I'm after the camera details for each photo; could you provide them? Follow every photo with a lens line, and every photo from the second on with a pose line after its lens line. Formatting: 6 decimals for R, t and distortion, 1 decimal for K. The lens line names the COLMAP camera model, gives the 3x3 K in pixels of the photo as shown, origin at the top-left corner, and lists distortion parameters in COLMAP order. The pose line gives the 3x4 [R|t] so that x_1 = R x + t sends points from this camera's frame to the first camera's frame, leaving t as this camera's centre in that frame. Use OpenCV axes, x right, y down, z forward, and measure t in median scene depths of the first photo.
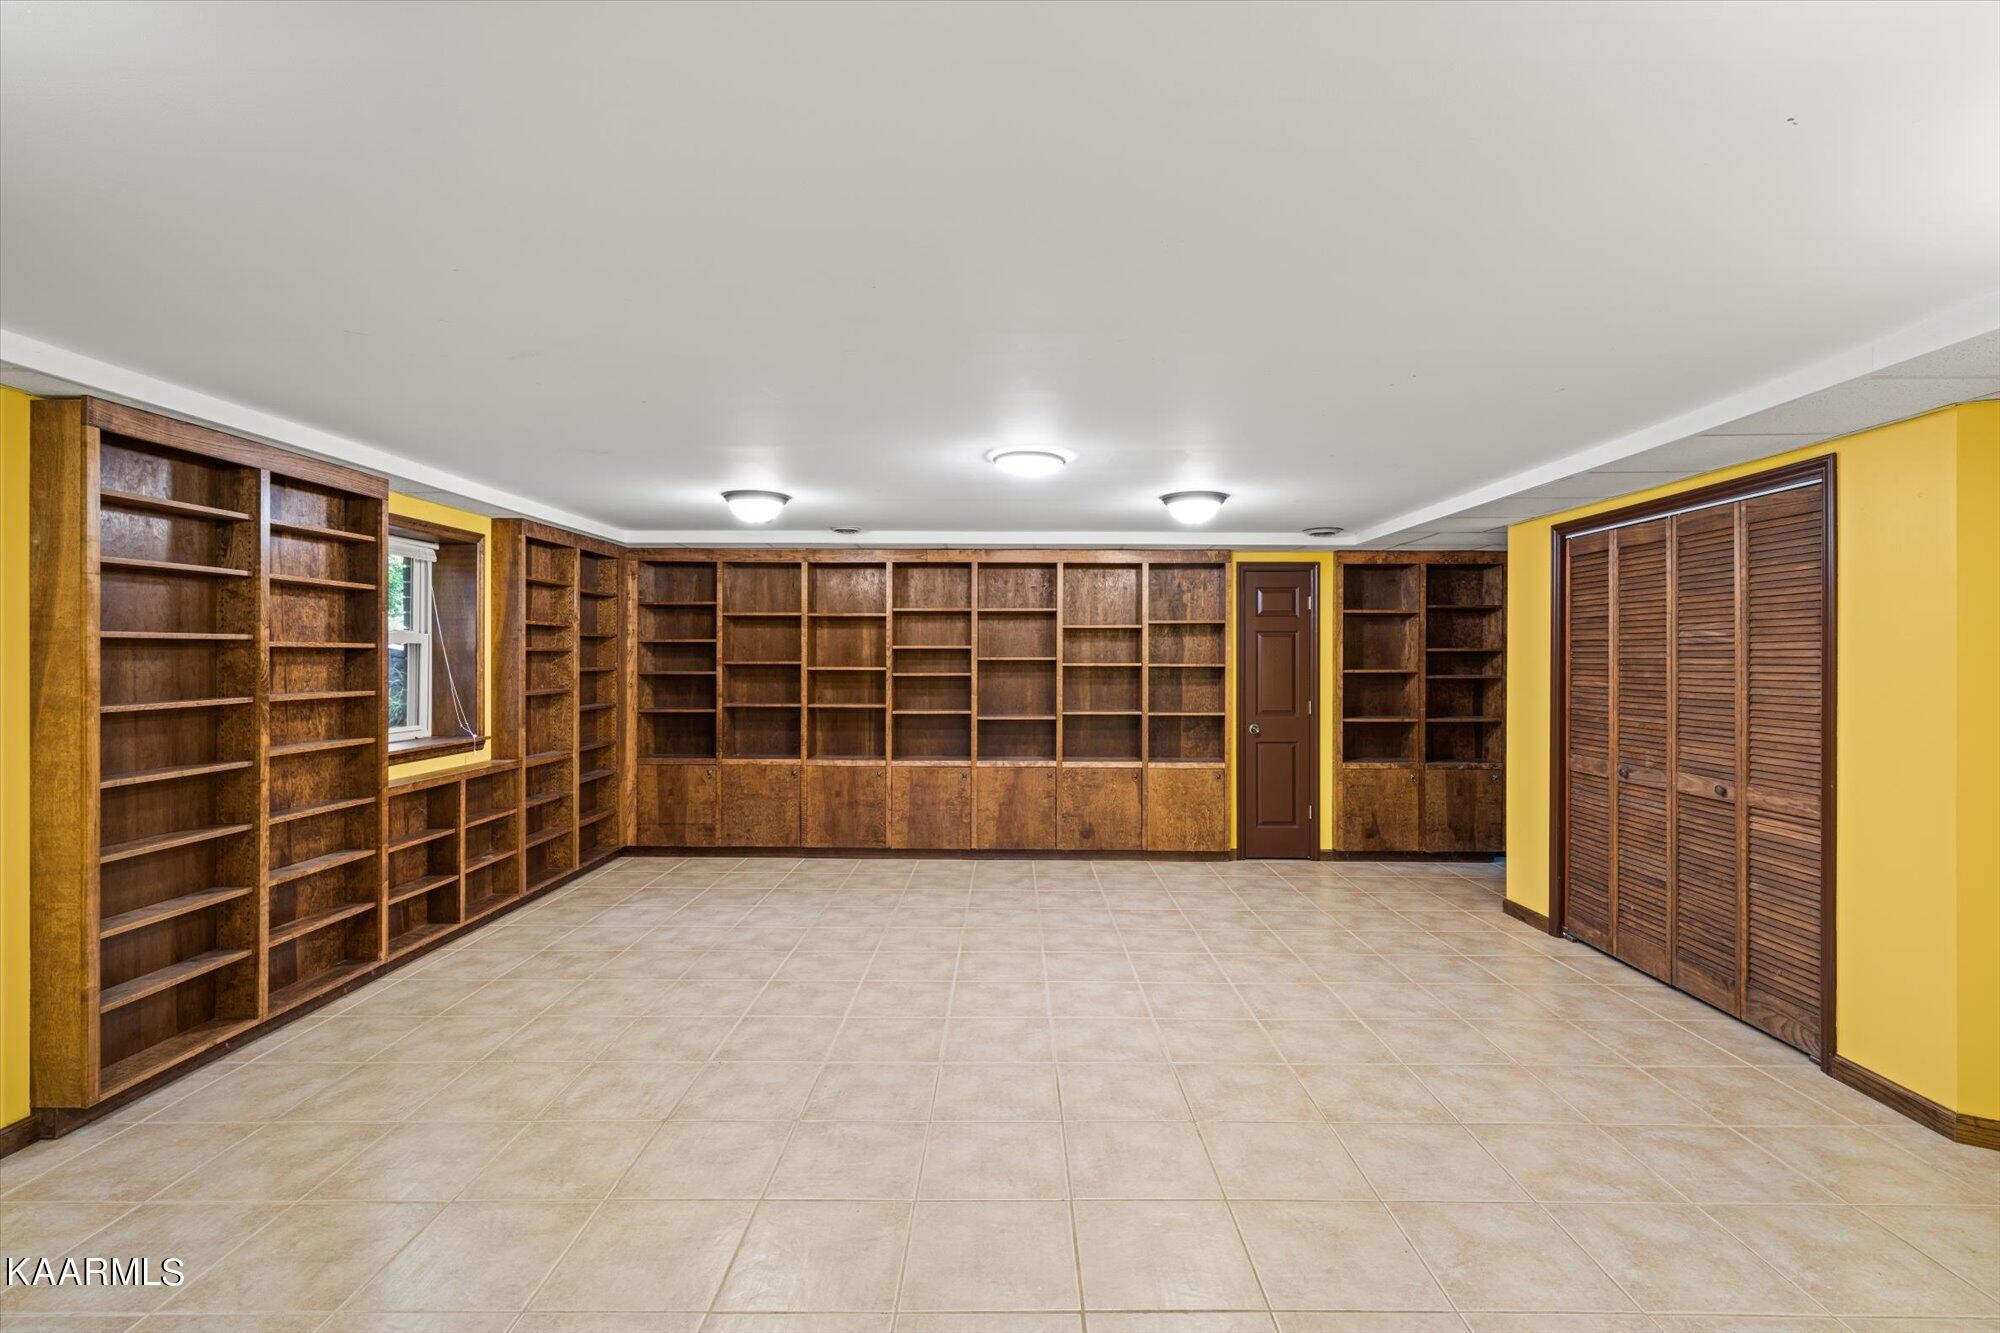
lens RADIAL K [[930.8, 0, 1000.0], [0, 930.8, 666.5], [0, 0, 1]] dist [-0.001396, -0.000110]
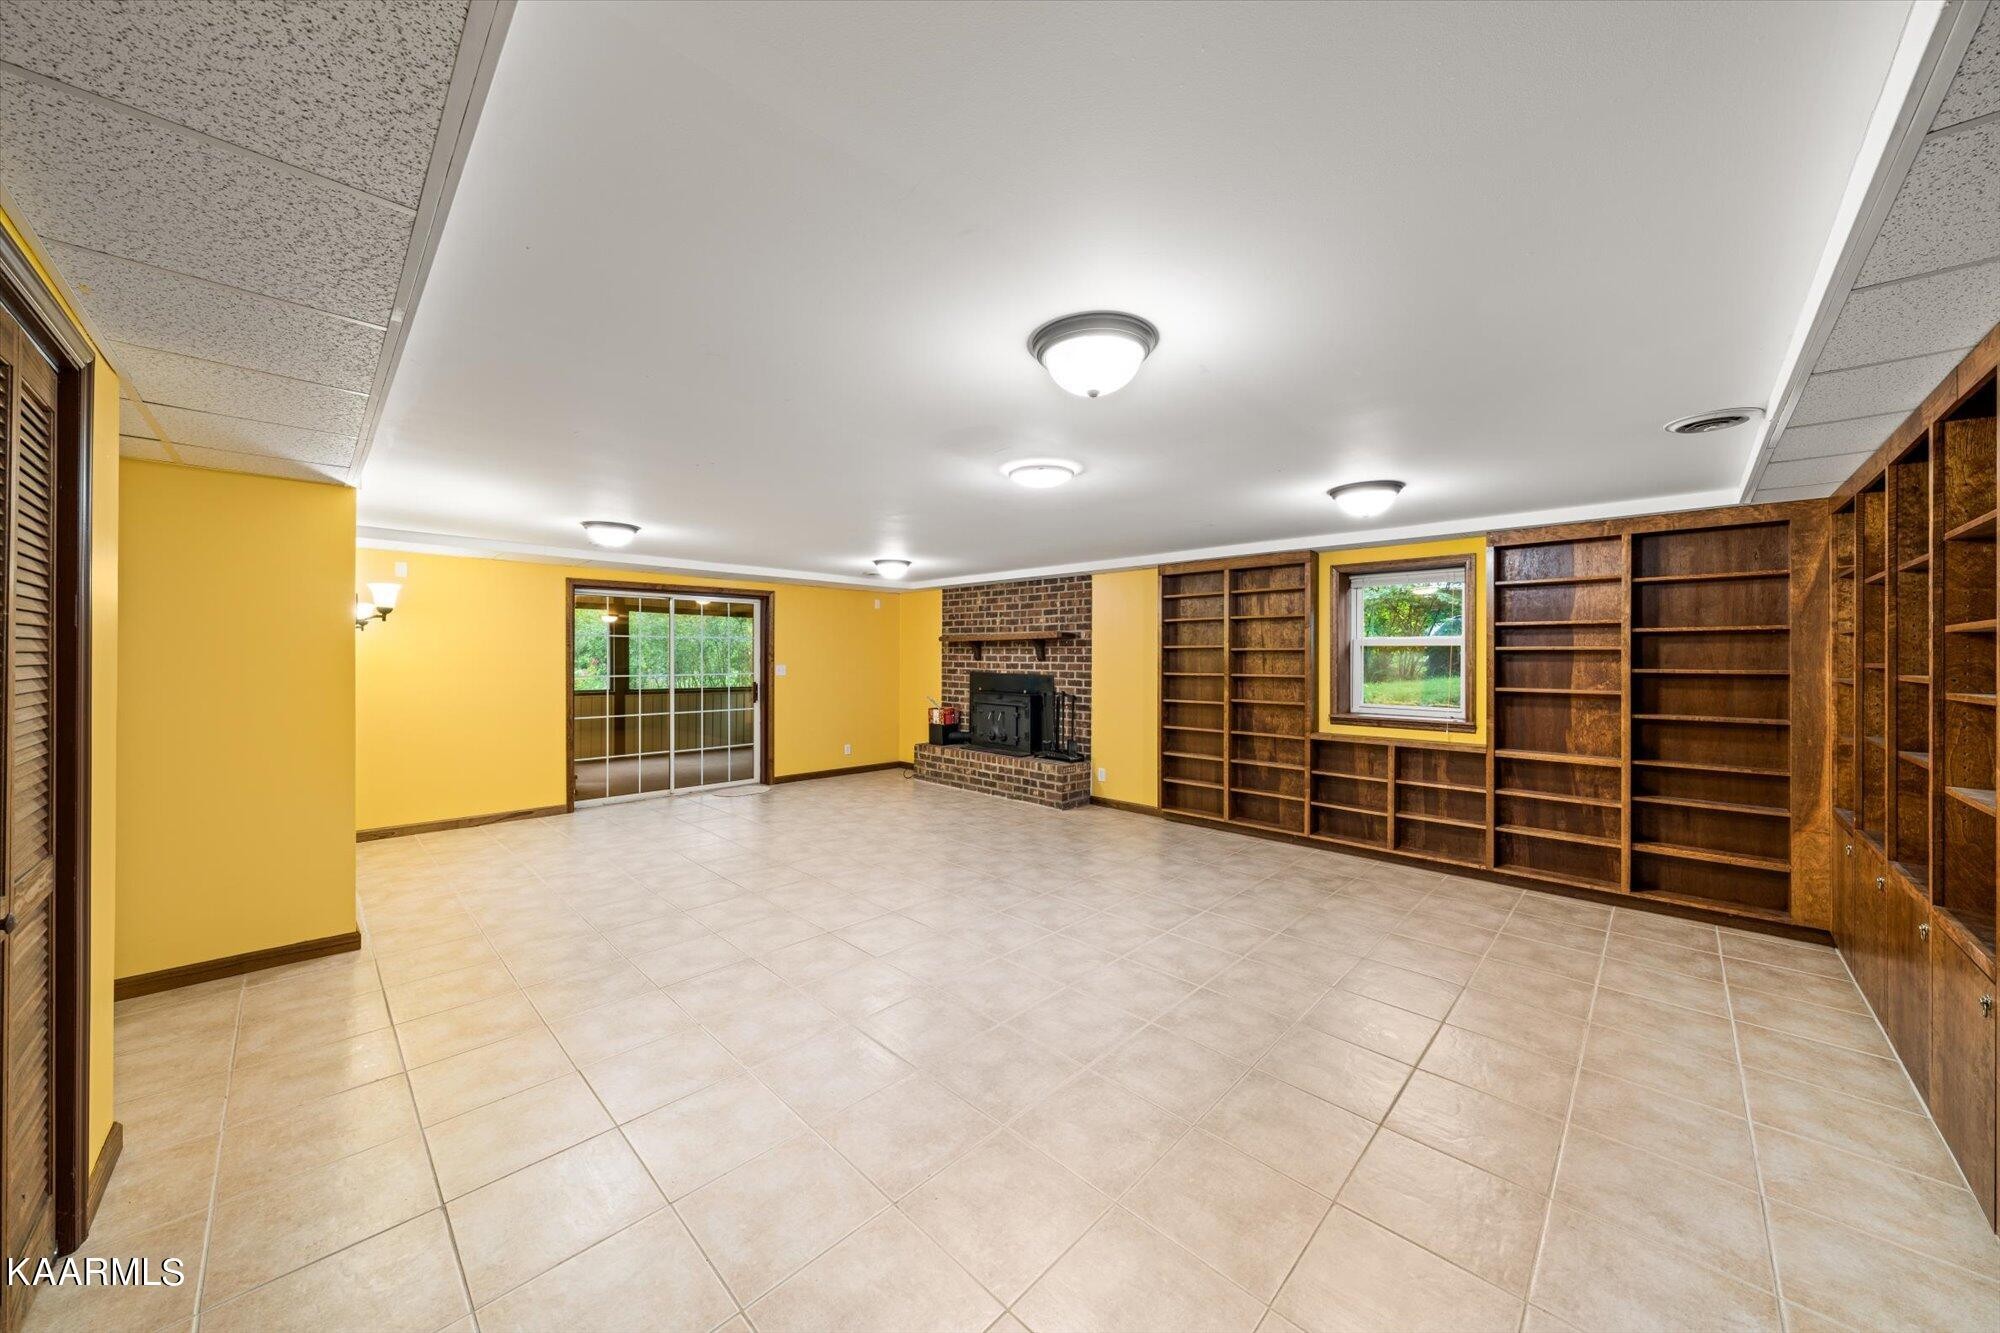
lens RADIAL K [[684.2, 0, 1006.6], [0, 684.2, 657.1], [0, 0, 1]] dist [-0.000605, 0.000024]
pose [[-0.689389, -0.004865, -0.724375, 0.617336], [-0.011755, 0.999921, 0.004472, -0.007473], [0.724296, 0.011598, -0.689392, 1.455770]]
